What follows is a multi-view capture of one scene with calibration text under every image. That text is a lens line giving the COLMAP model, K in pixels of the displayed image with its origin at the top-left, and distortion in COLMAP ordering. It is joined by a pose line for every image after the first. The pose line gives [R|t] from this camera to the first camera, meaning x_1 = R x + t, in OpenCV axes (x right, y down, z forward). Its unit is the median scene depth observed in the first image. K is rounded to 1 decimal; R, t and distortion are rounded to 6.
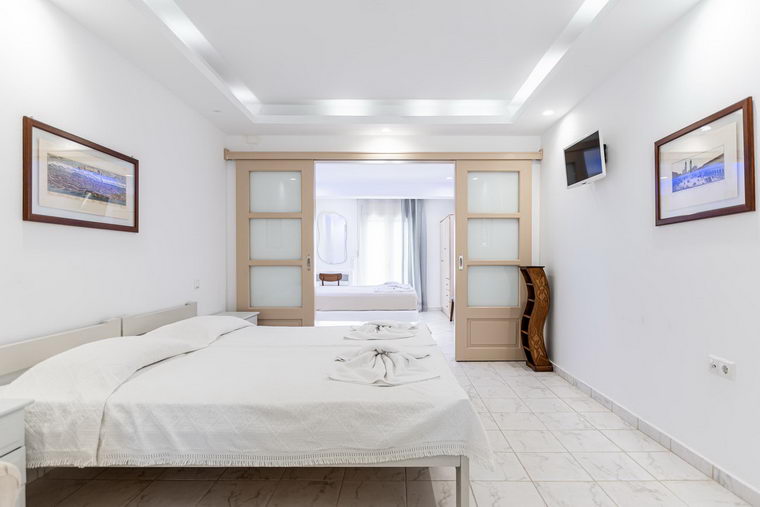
lens RADIAL K [[419.6, 0, 399.4], [0, 419.6, 261.0], [0, 0, 1]] dist [-0.000152, -0.002207]
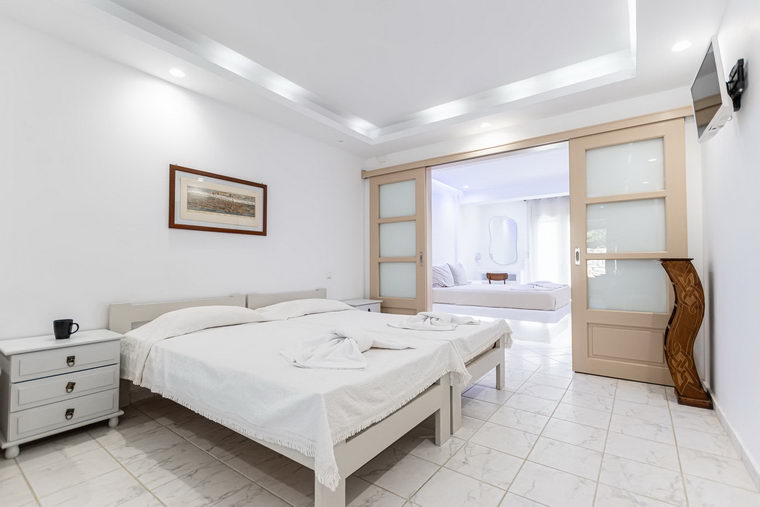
lens RADIAL K [[354.3, 0, 374.6], [0, 354.3, 257.2], [0, 0, 1]] dist [0.003246, -0.005904]
pose [[0.796731, -0.017378, -0.604084, 0.274010], [0.001400, 0.999637, -0.026910, 0.026116], [0.604332, 0.020595, 0.796466, 0.188134]]
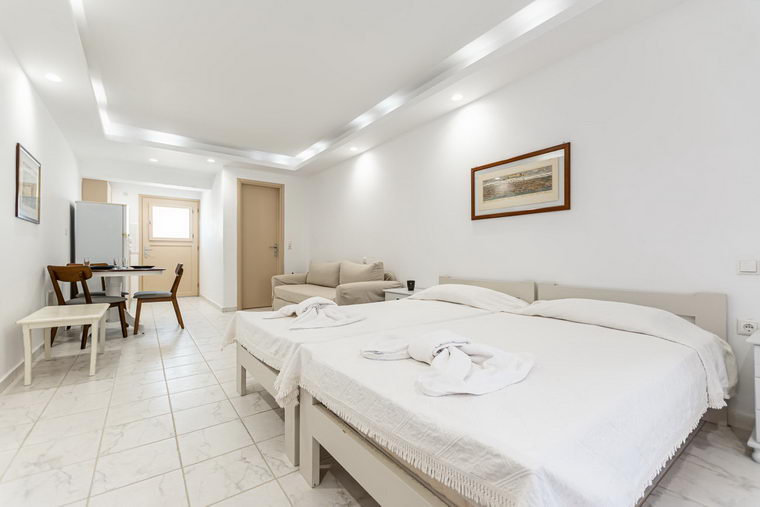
lens RADIAL K [[327.4, 0, 384.2], [0, 327.4, 259.0], [0, 0, 1]] dist [0.005755, -0.003142]
pose [[-0.809228, 0.012325, -0.587366, 0.185109], [0.004954, 0.999888, 0.014156, 0.032190], [0.587474, 0.008545, -0.809198, 0.985725]]
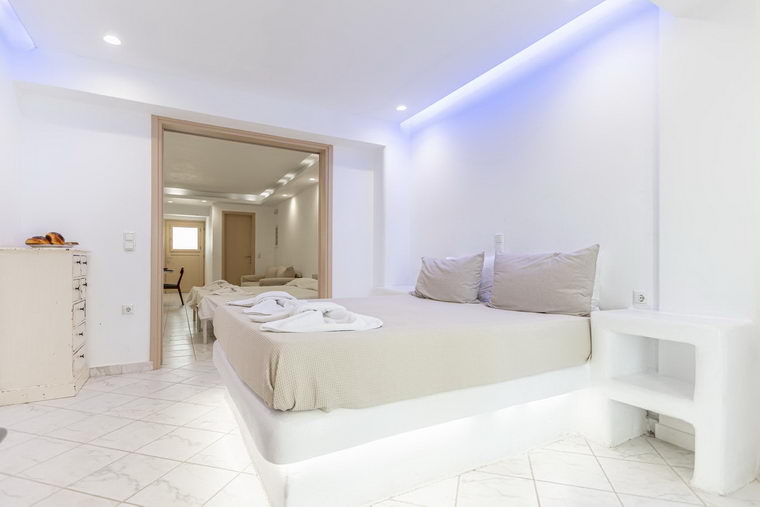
lens RADIAL K [[389.7, 0, 382.9], [0, 389.7, 264.7], [0, 0, 1]] dist [0.005477, -0.003469]
pose [[-0.886391, 0.002616, -0.462930, 0.114709], [-0.000800, 0.999974, 0.007182, 0.031172], [0.462936, 0.006736, -0.886366, 2.114892]]
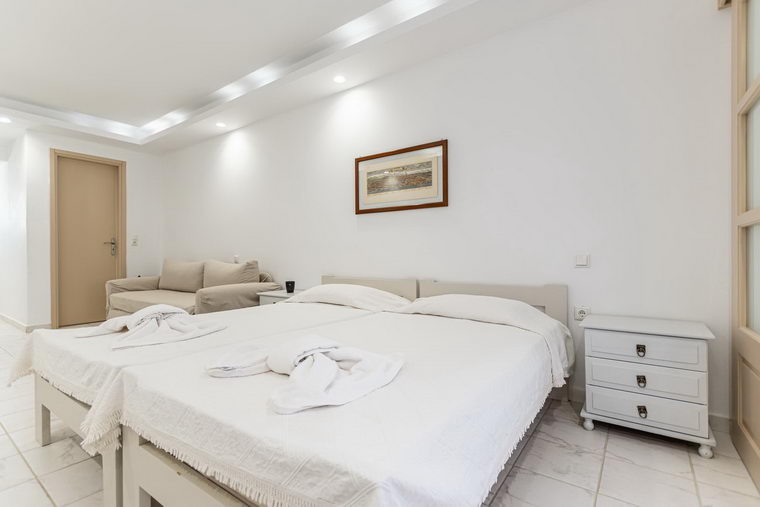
lens RADIAL K [[354.3, 0, 392.1], [0, 354.3, 259.2], [0, 0, 1]] dist [0.003246, -0.005904]
pose [[-0.581590, 0.017343, -0.813297, 0.149216], [0.005396, 0.999833, 0.017462, 0.037493], [0.813464, 0.005767, -0.581587, 0.996297]]
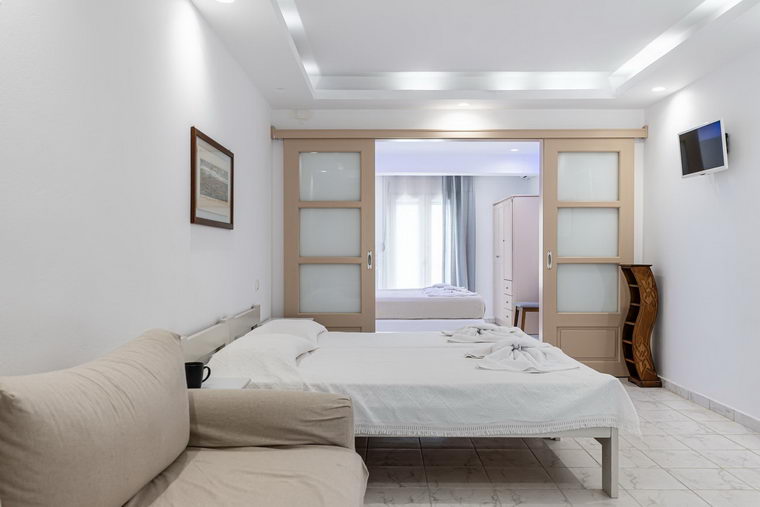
lens RADIAL K [[637.8, 0, 382.4], [0, 637.8, 256.5], [0, 0, 1]] dist [0.005072, -0.012736]
pose [[0.999878, 0.000525, -0.015581, -0.183298], [-0.000478, 0.999995, 0.003004, -0.007924], [0.015583, -0.002996, 0.999874, -0.311335]]
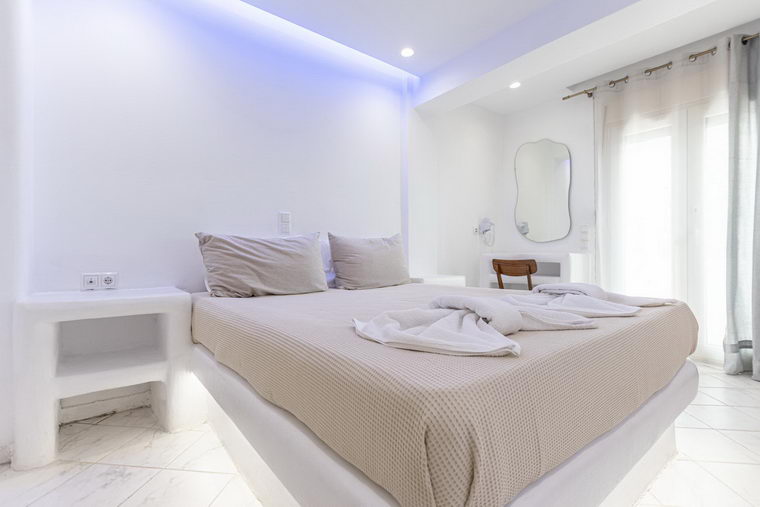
lens RADIAL K [[354.3, 0, 378.0], [0, 354.3, 259.1], [0, 0, 1]] dist [0.003246, -0.005904]
pose [[0.598974, 0.007551, -0.800733, 0.146060], [-0.000860, 0.999961, 0.008787, 0.052161], [0.800768, -0.004575, 0.598957, 1.283792]]
